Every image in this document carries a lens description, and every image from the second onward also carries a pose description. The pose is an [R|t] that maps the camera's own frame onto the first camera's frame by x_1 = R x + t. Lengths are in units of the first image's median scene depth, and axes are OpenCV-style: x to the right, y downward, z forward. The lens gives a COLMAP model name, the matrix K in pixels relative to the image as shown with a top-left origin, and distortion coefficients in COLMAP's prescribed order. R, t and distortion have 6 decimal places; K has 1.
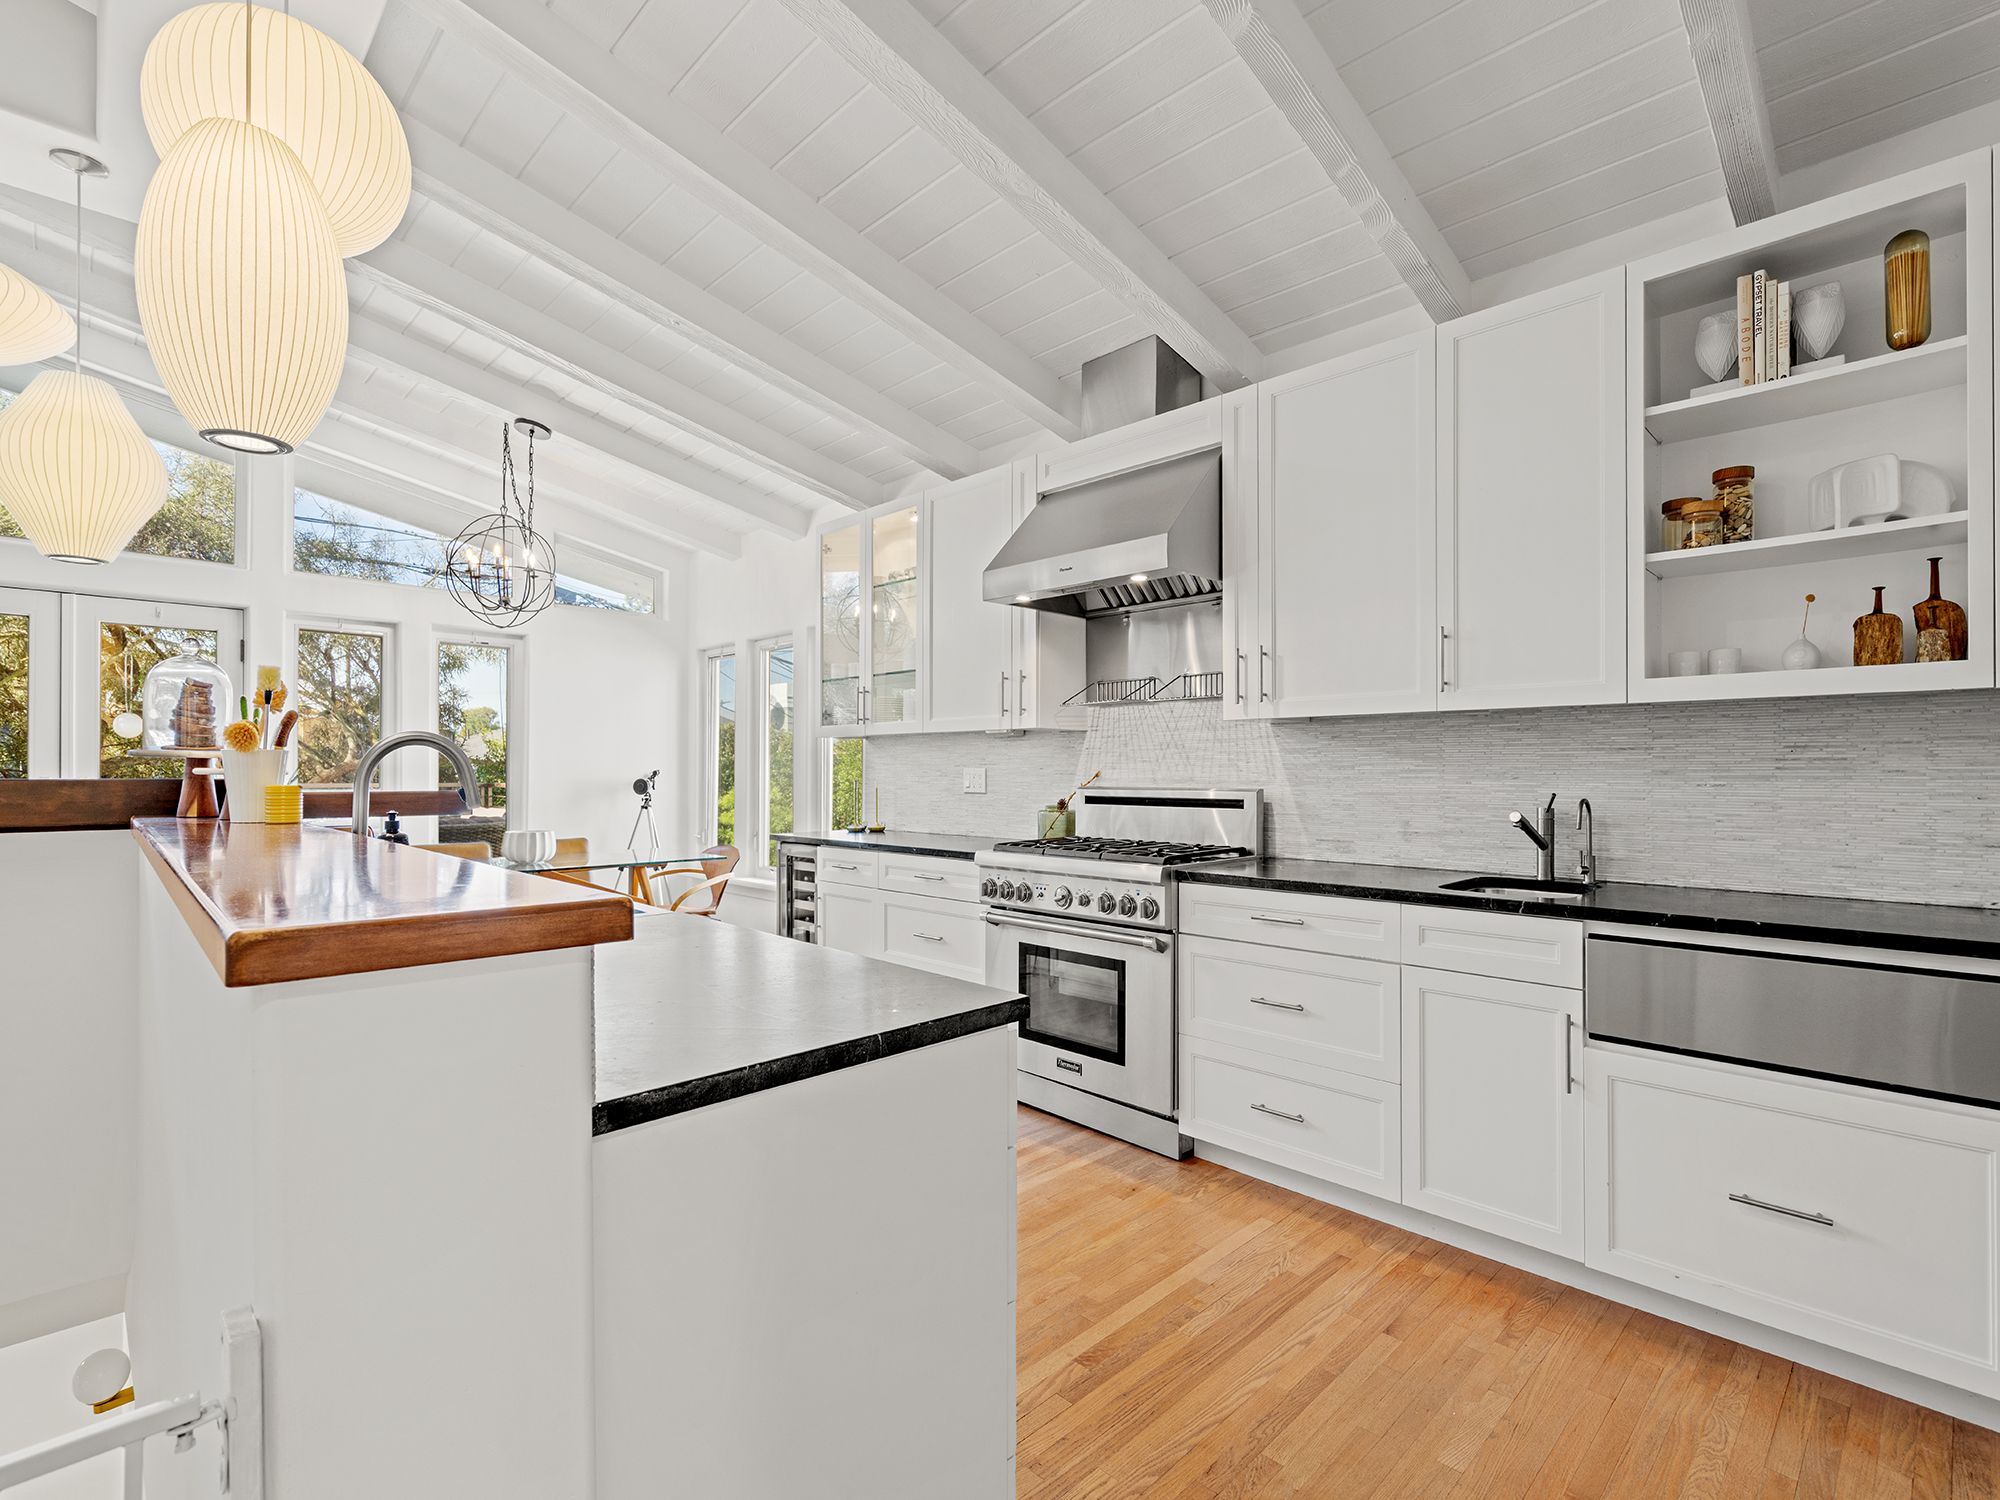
lens RADIAL K [[916.1, 0, 1016.5], [0, 916.1, 767.1], [0, 0, 1]] dist [-0.009527, 0.002963]
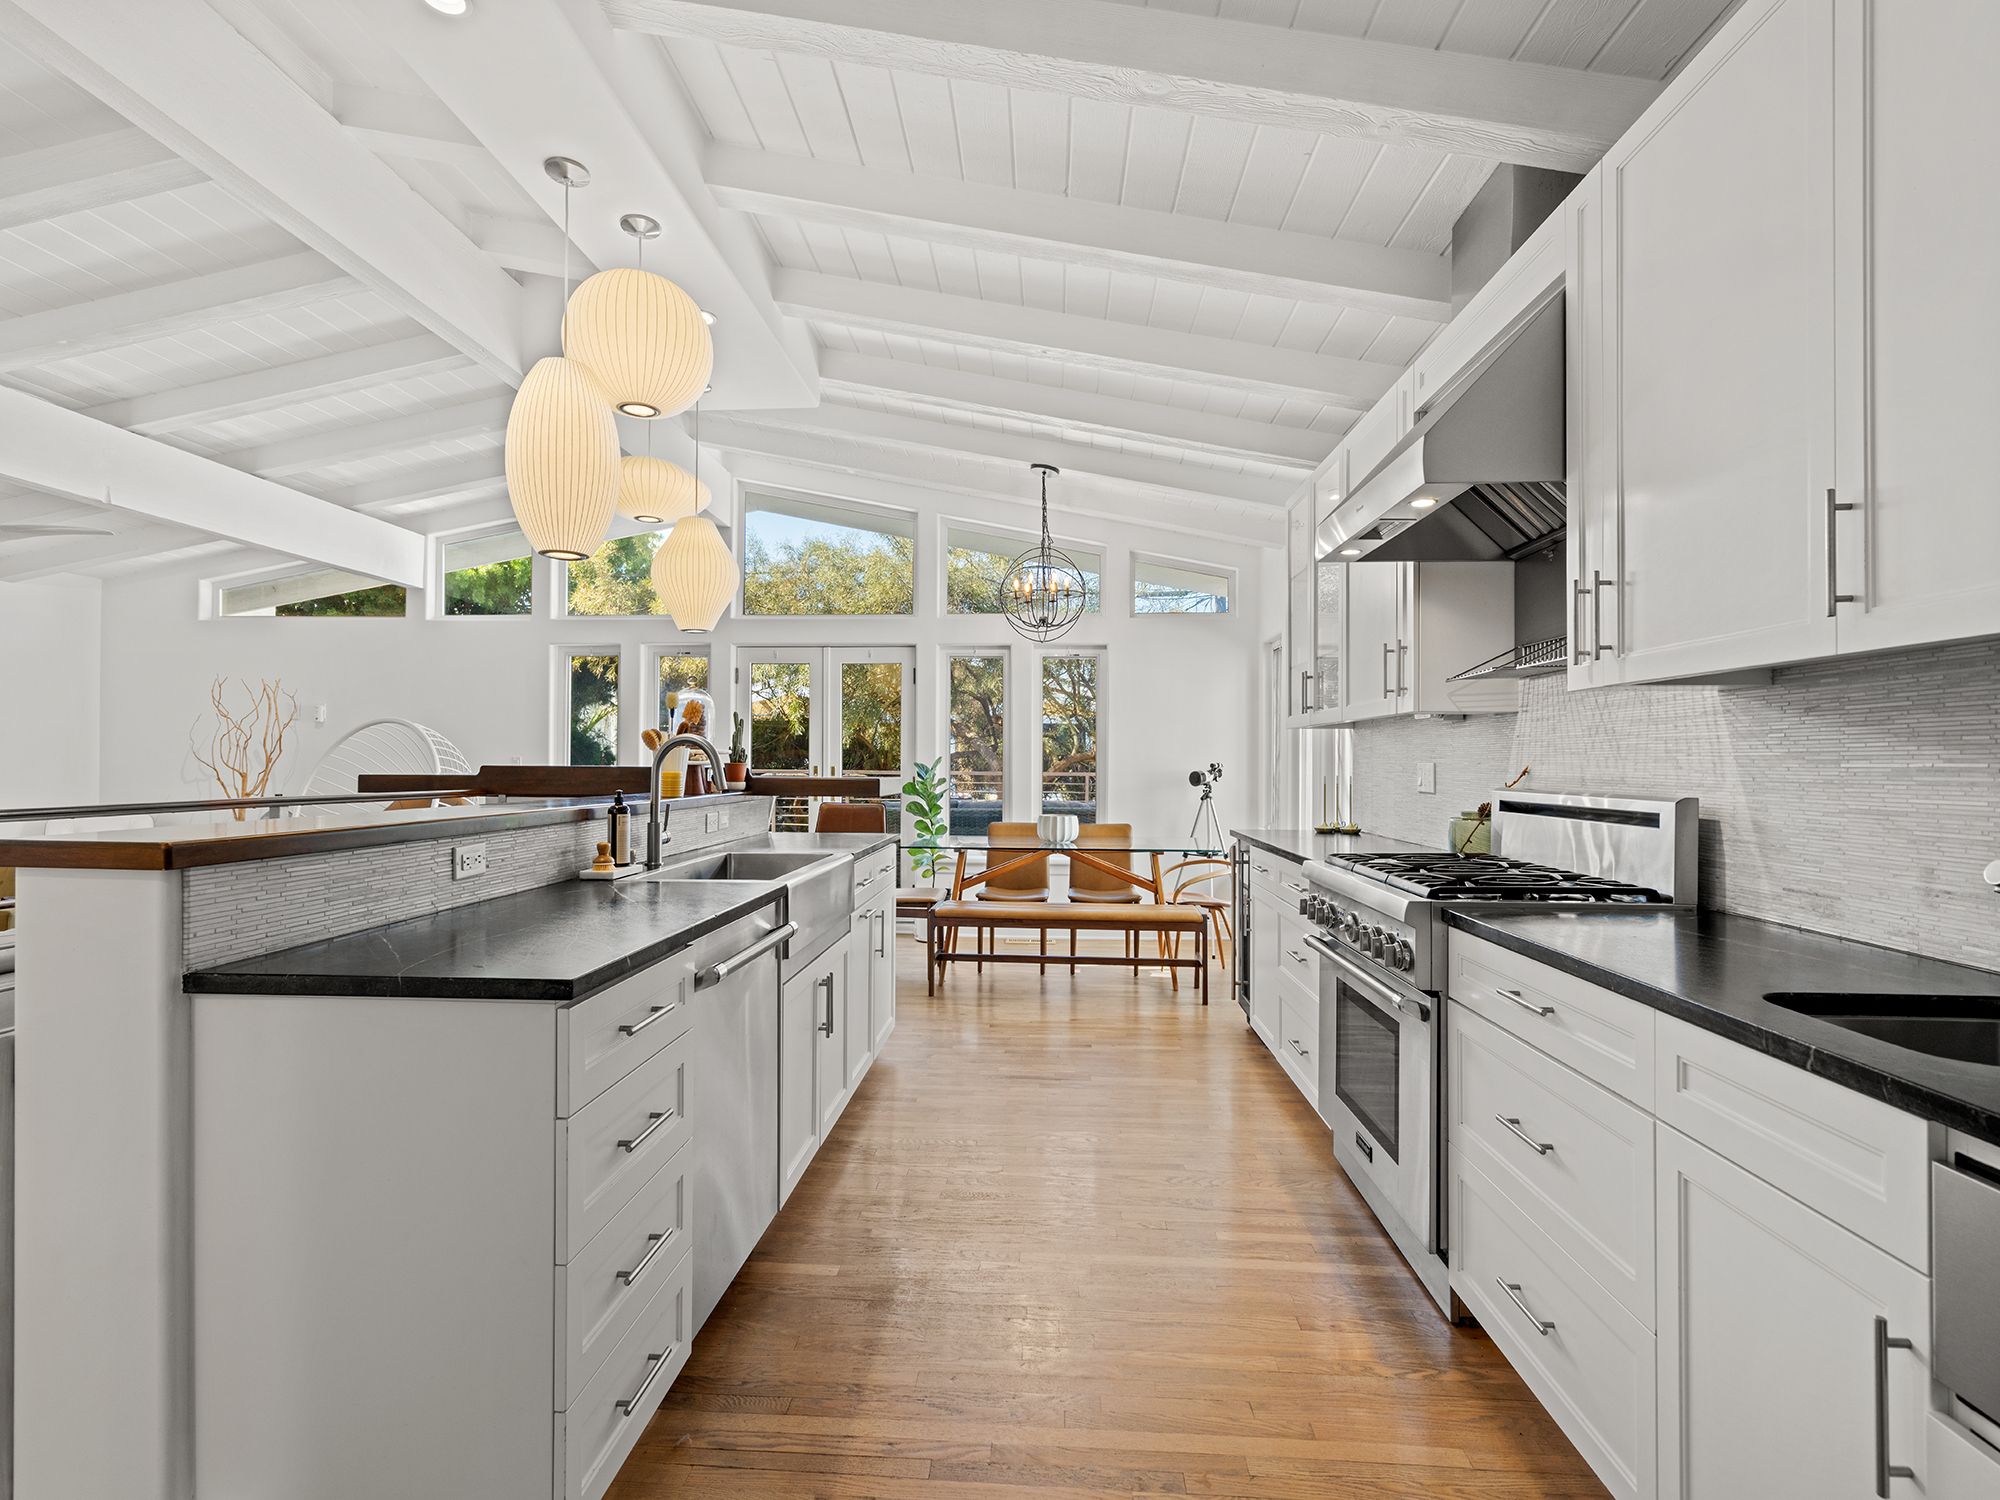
lens RADIAL K [[916.1, 0, 1010.8], [0, 916.1, 754.8], [0, 0, 1]] dist [-0.009527, 0.002963]
pose [[0.668667, -0.002926, -0.743556, 0.416659], [-0.001277, 0.999986, -0.005083, -0.001322], [0.743561, 0.004348, 0.668654, 0.247515]]
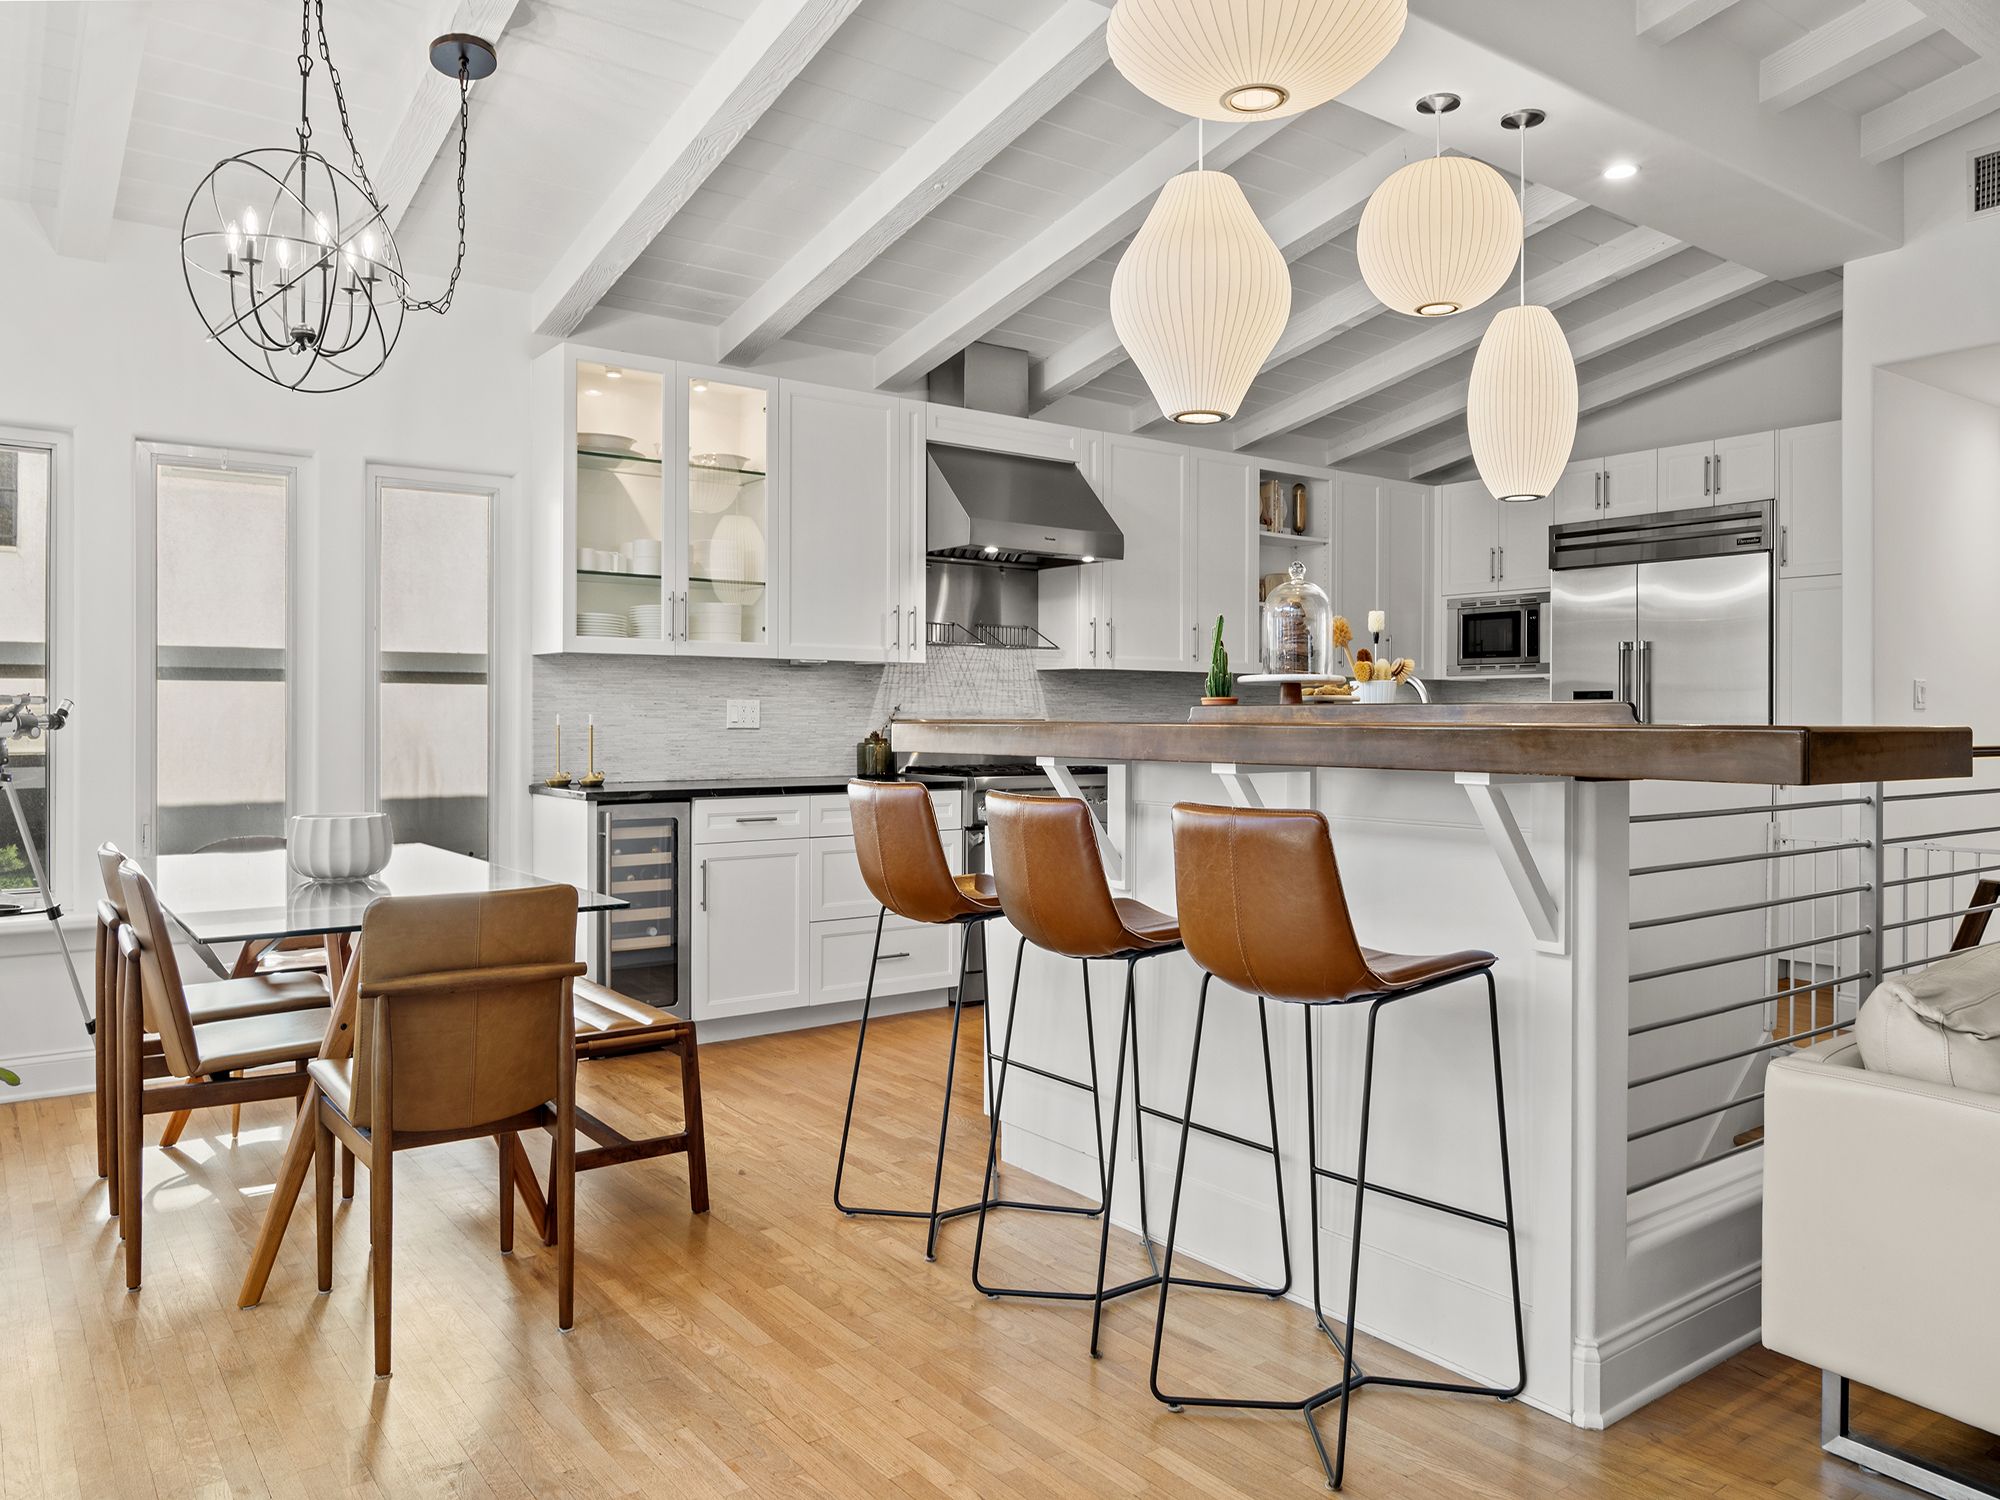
lens RADIAL K [[1357.1, 0, 1004.6], [0, 1357.1, 746.1], [0, 0, 1]] dist [-0.002047, -0.001249]
pose [[0.144961, -0.023677, 0.989154, -1.682815], [-0.009078, 0.999640, 0.025258, 0.013388], [-0.989396, -0.012641, 0.144694, 0.766867]]
